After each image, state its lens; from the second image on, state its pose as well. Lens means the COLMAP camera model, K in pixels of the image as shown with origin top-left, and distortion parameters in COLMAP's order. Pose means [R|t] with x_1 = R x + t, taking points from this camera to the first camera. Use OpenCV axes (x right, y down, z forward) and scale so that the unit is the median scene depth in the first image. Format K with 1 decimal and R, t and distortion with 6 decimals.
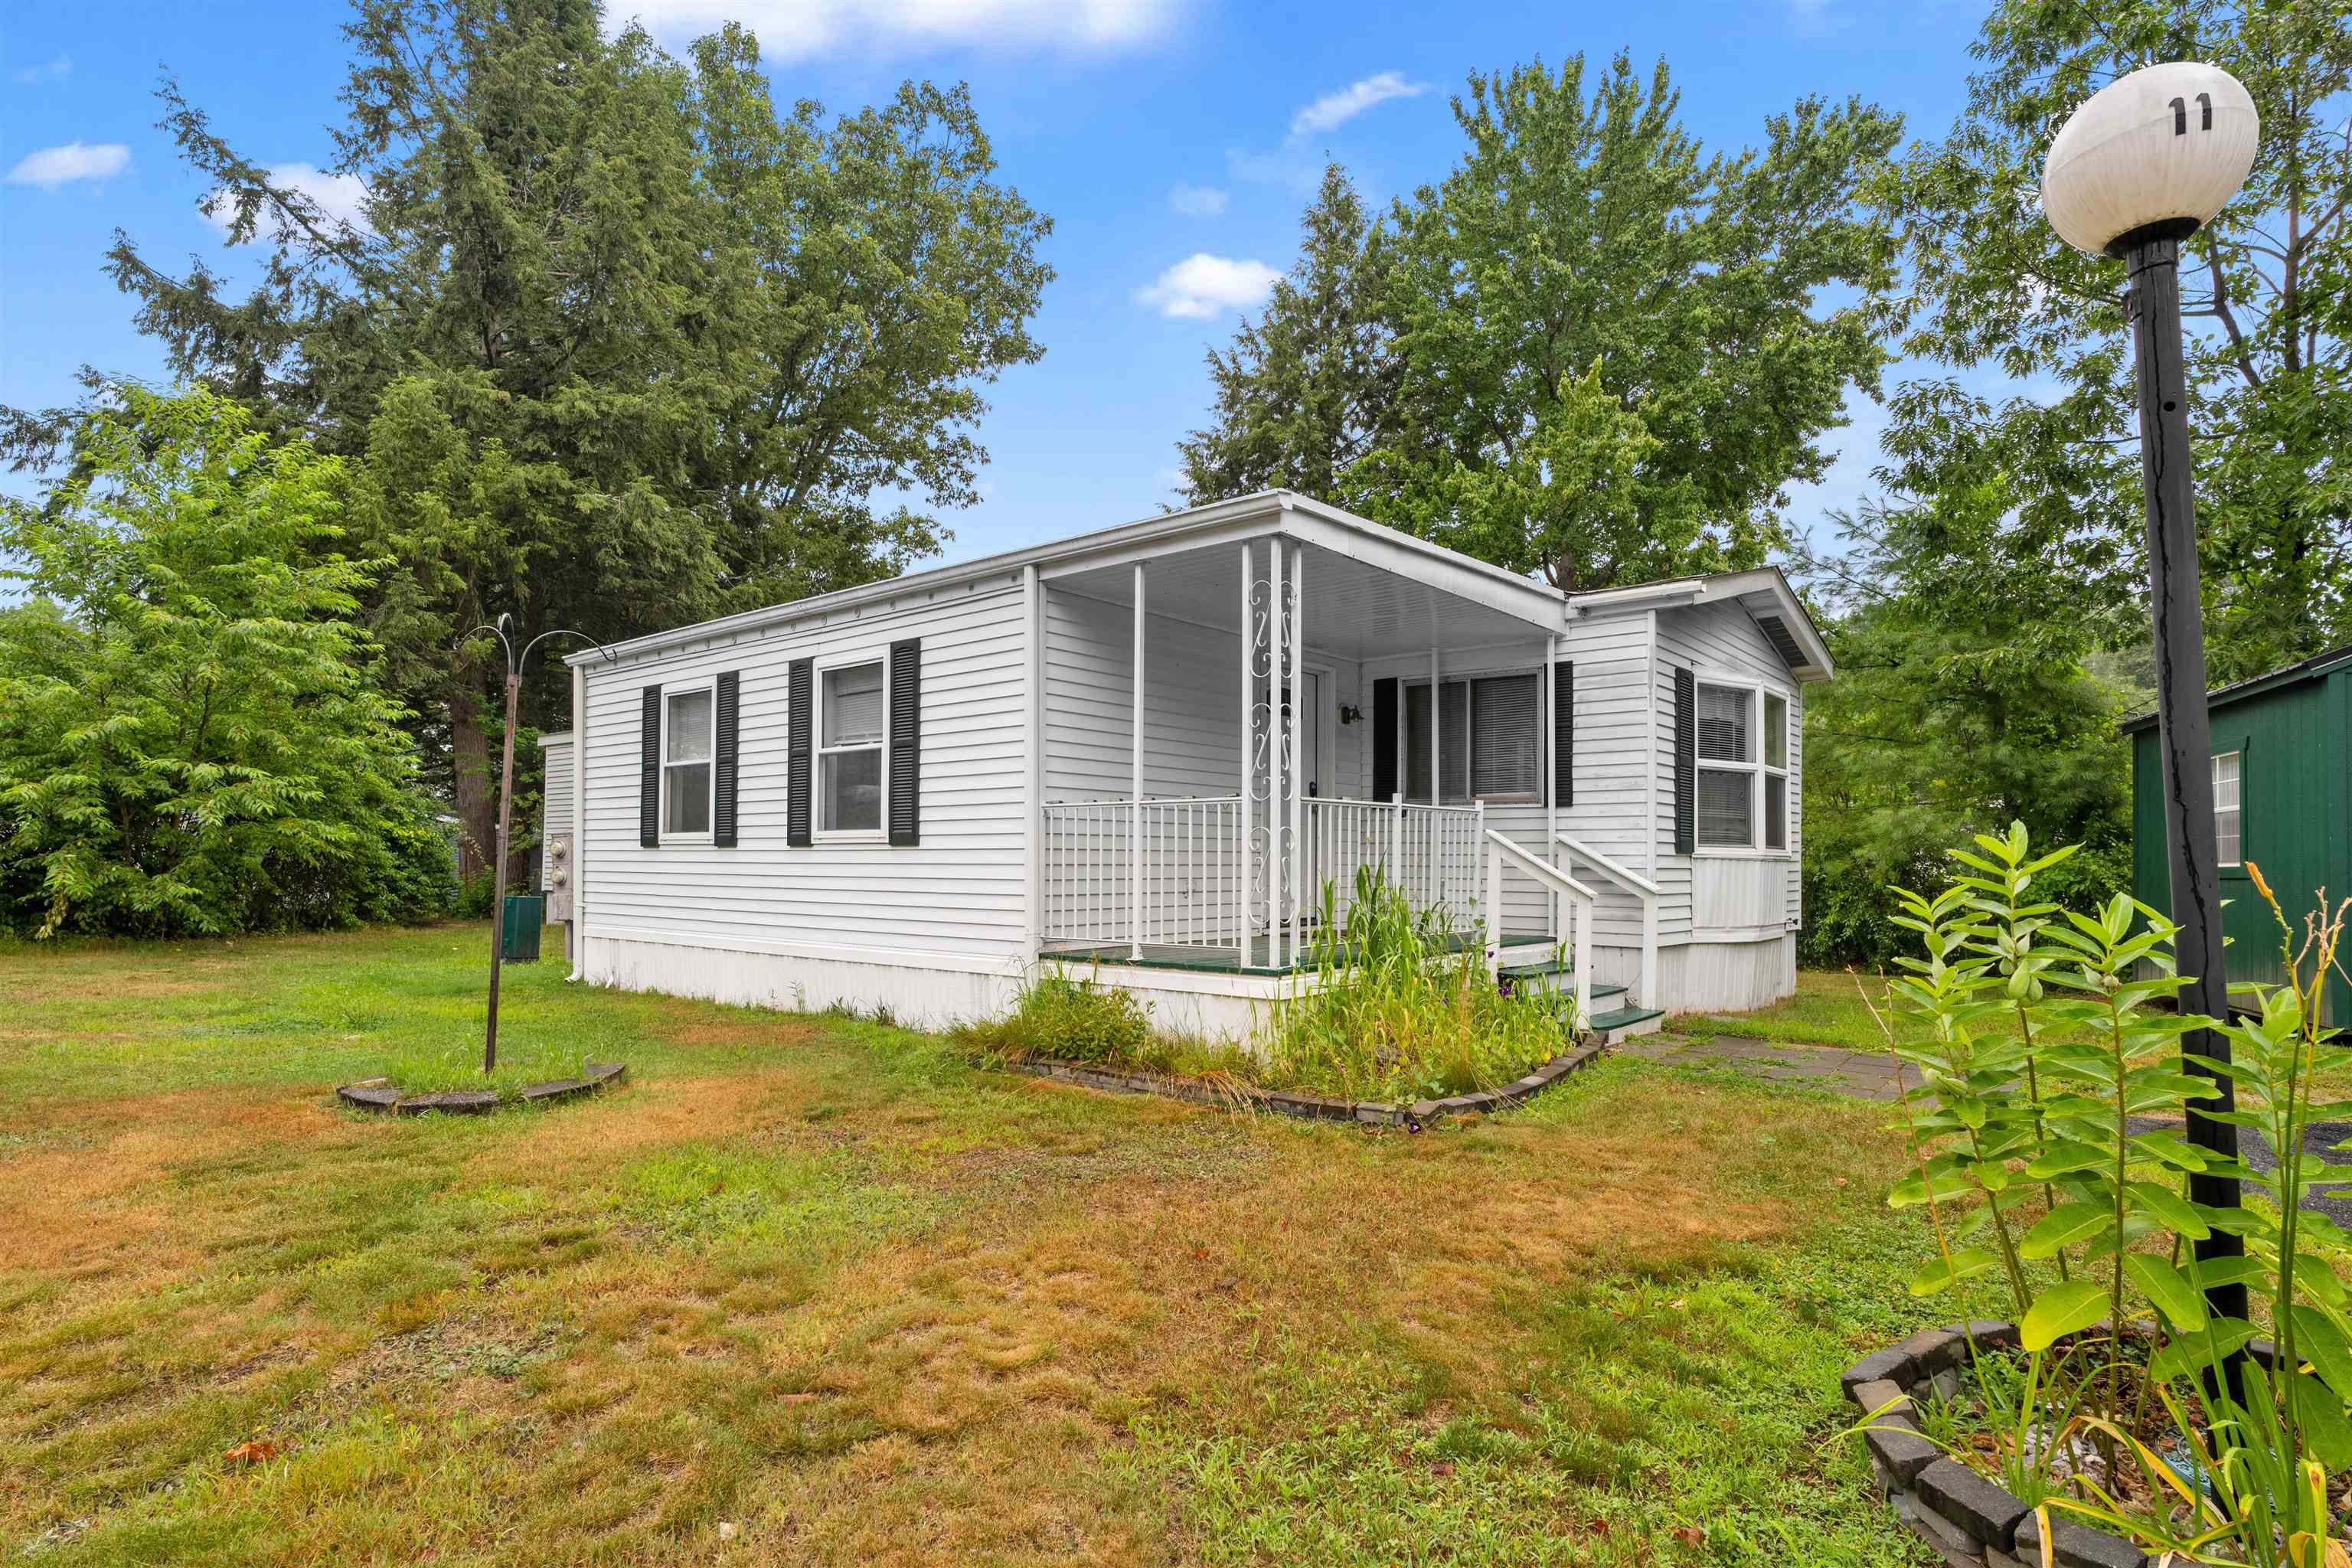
lens RADIAL K [[1226.0, 0, 1170.3], [0, 1226.0, 771.1], [0, 0, 1]] dist [-0.000055, 0.000933]
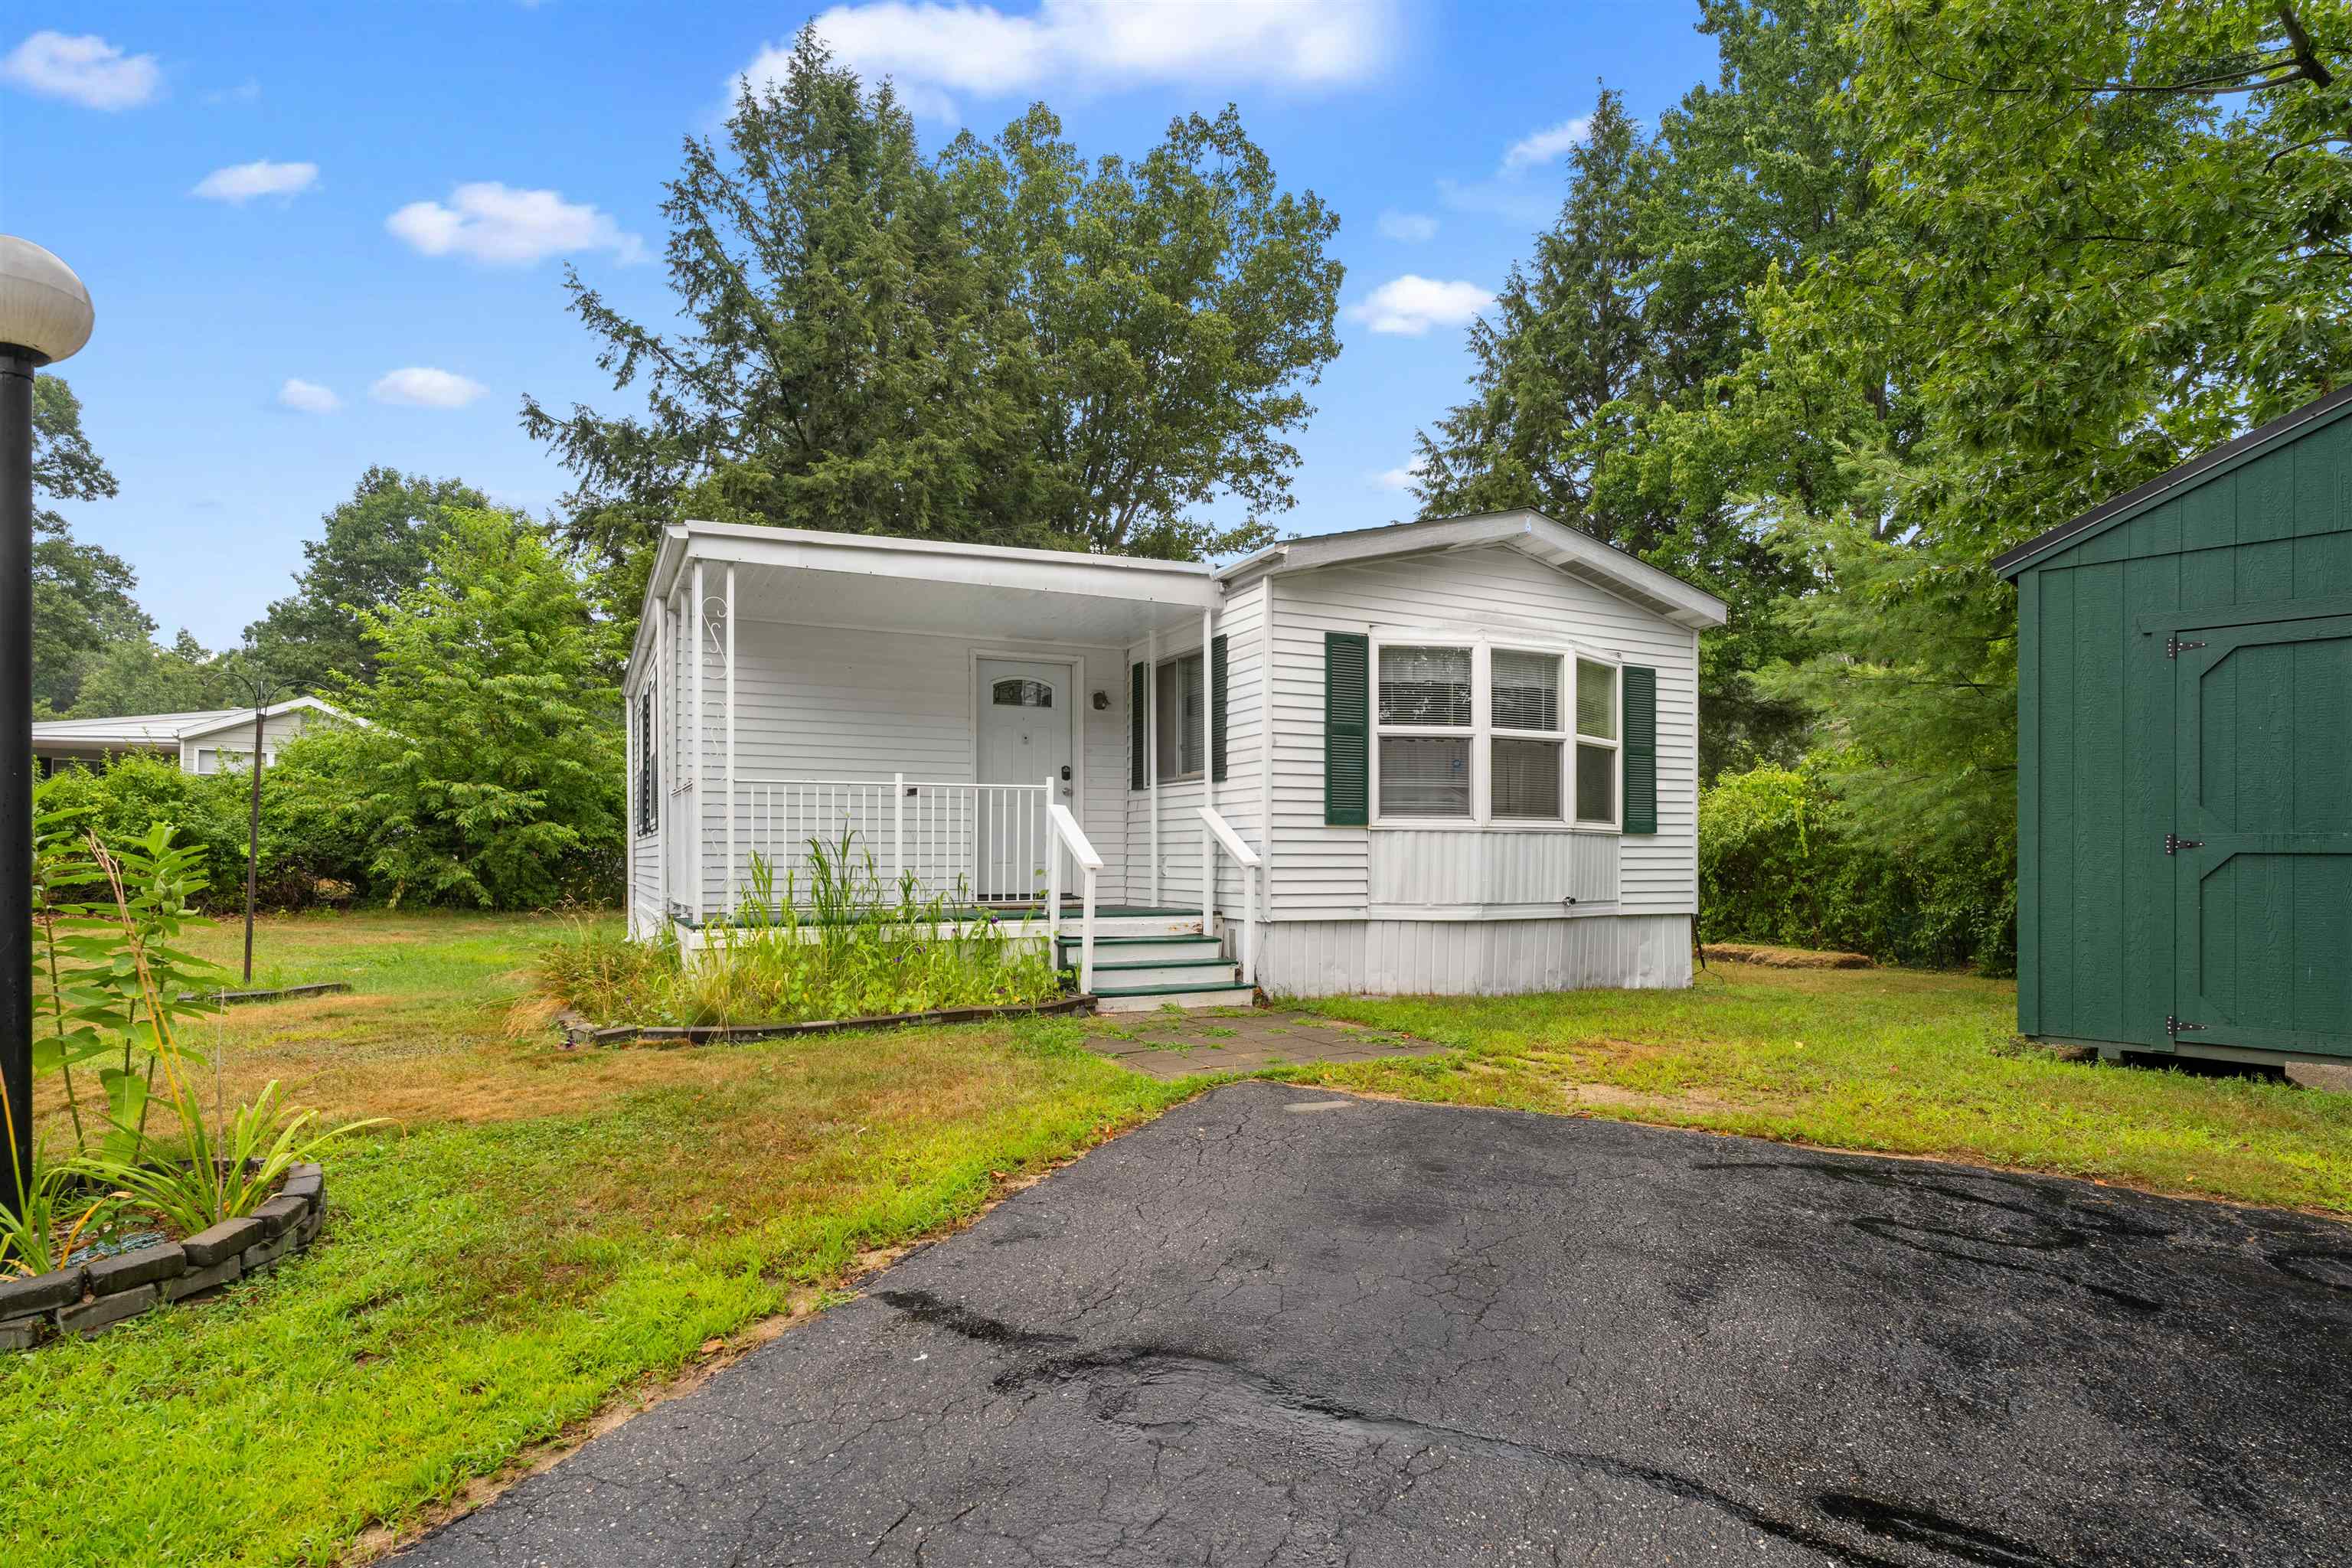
lens RADIAL K [[1229.5, 0, 1191.3], [0, 1229.5, 788.2], [0, 0, 1]] dist [-0.001340, -0.000208]
pose [[0.915478, -0.031623, -0.401125, 0.498270], [0.037978, 0.999247, 0.007900, 0.018466], [0.400573, -0.022466, 0.915989, 0.050701]]
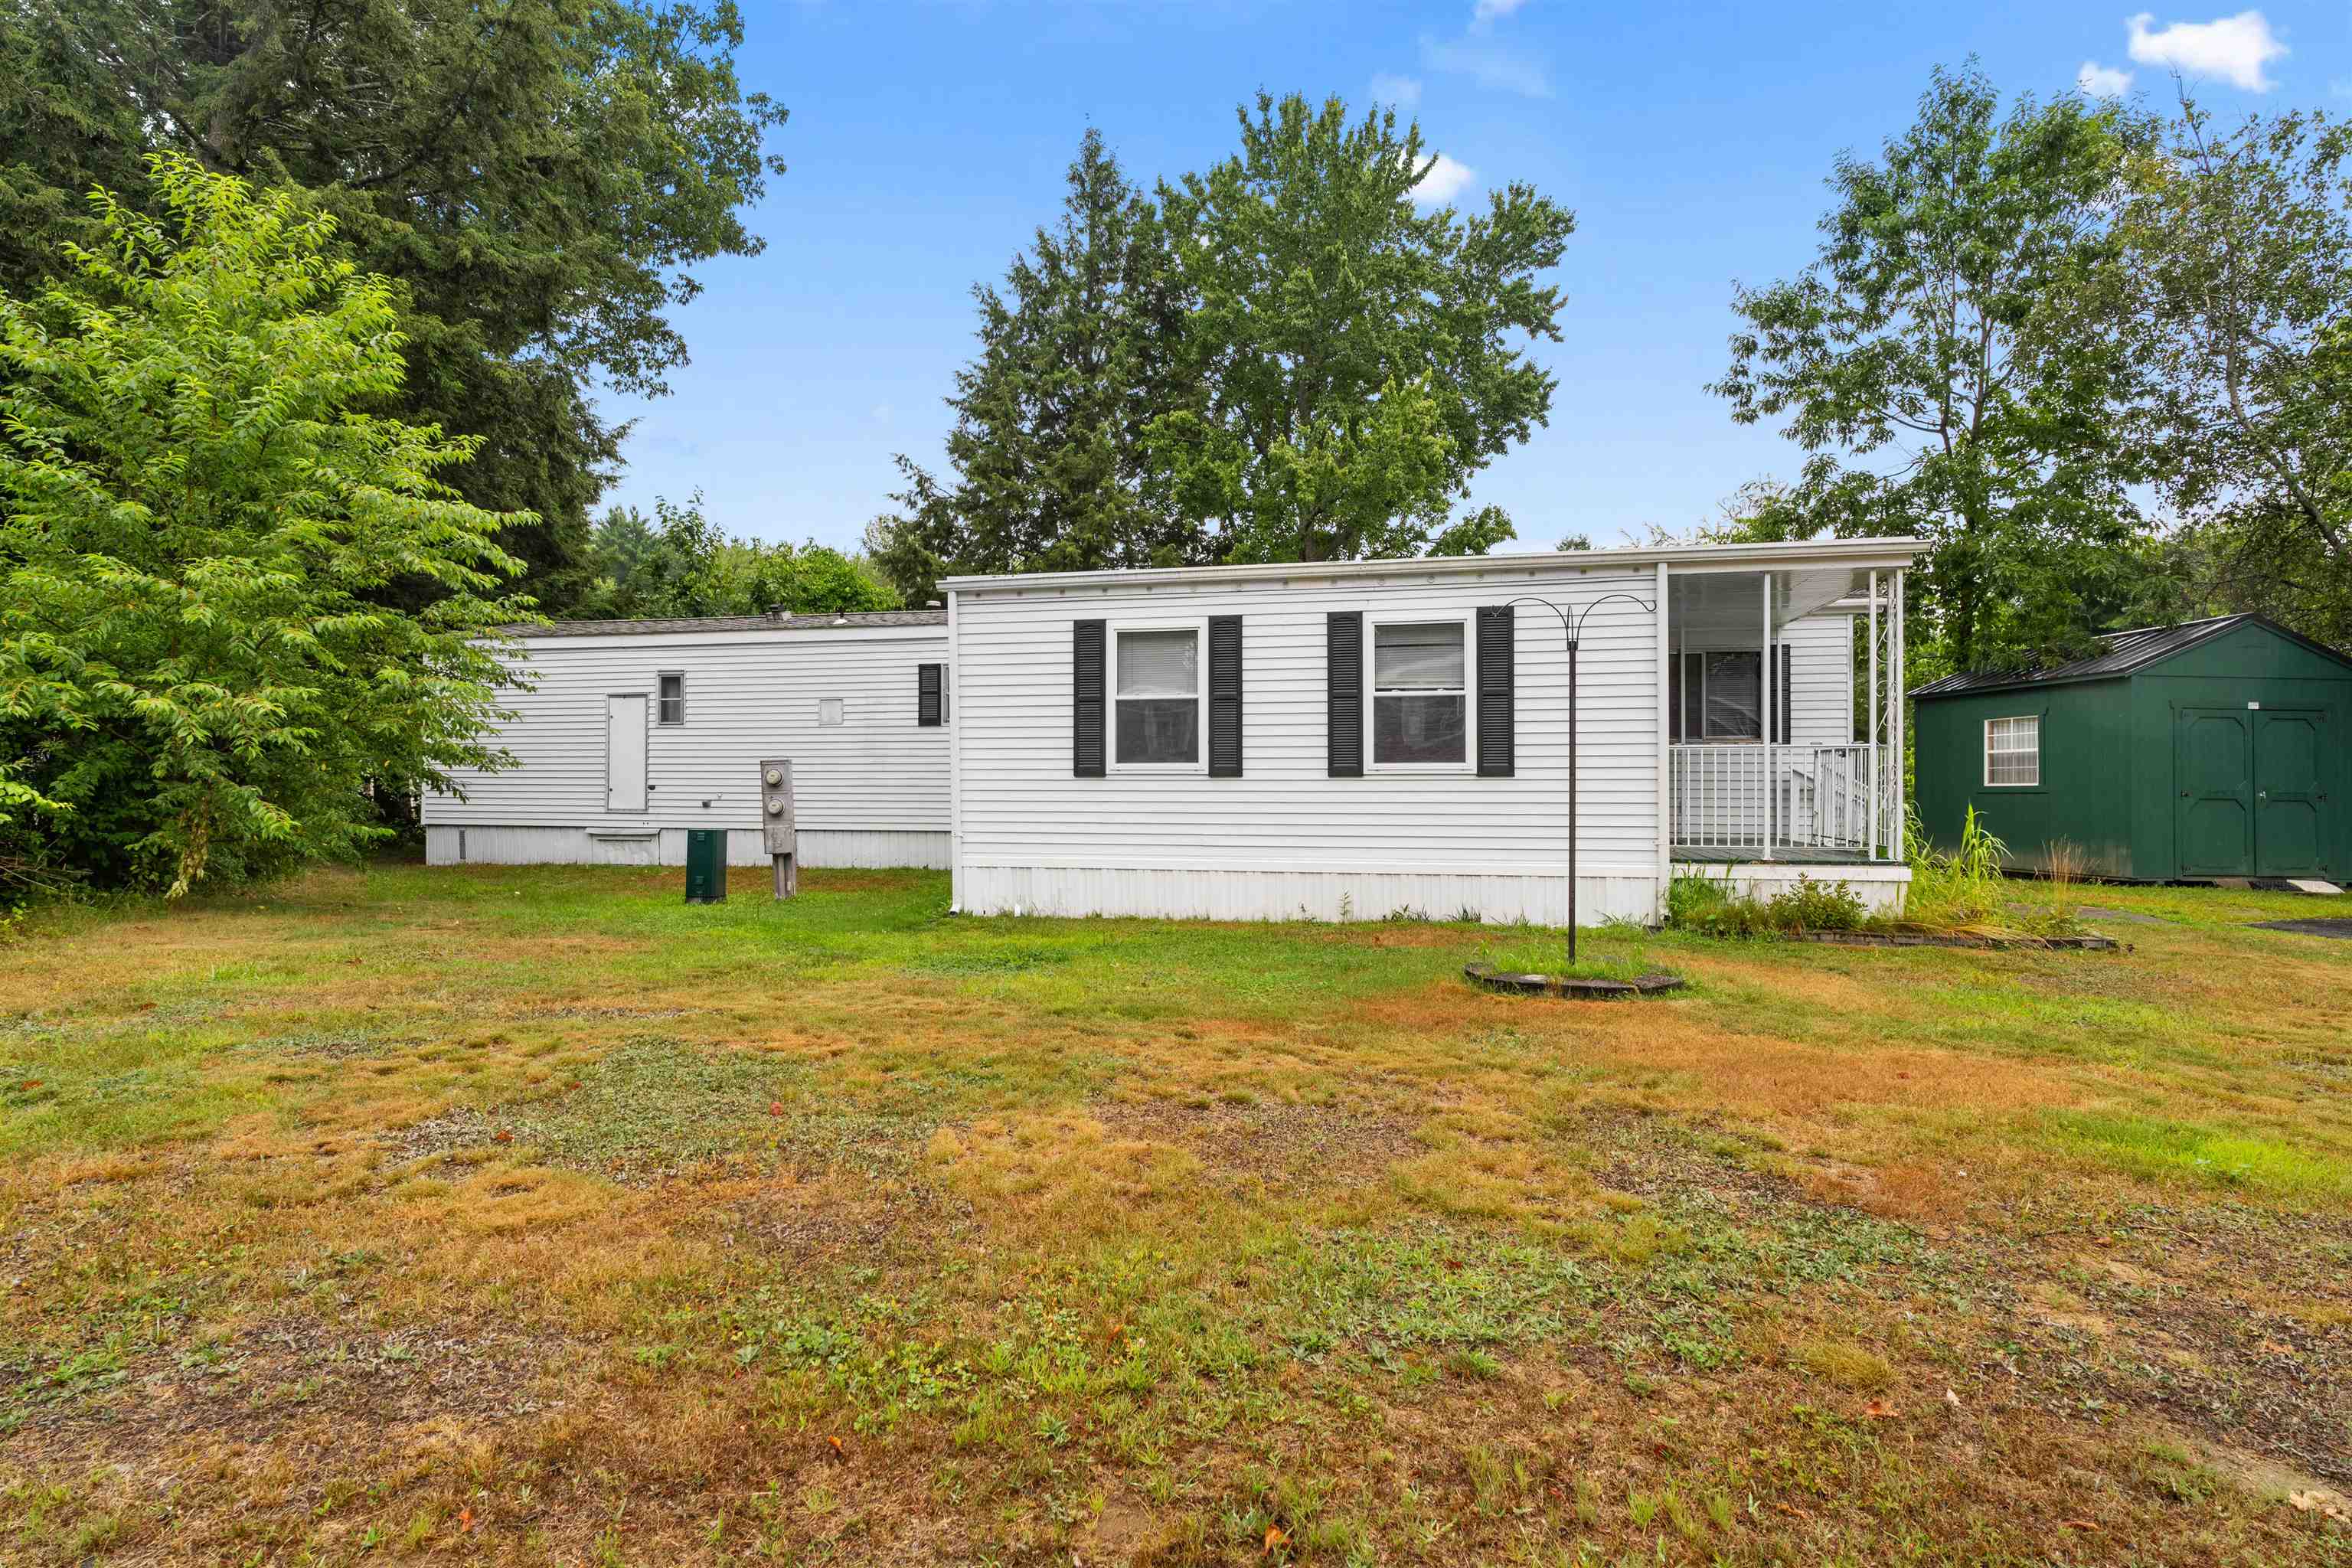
lens RADIAL K [[1210.5, 0, 1170.5], [0, 1210.5, 713.6], [0, 0, 1]] dist [-0.000970, 0.000143]
pose [[0.893152, 0.018862, 0.449360, -0.664387], [-0.027173, 0.999558, 0.012053, -0.004358], [-0.448934, -0.022976, 0.893270, 0.048810]]
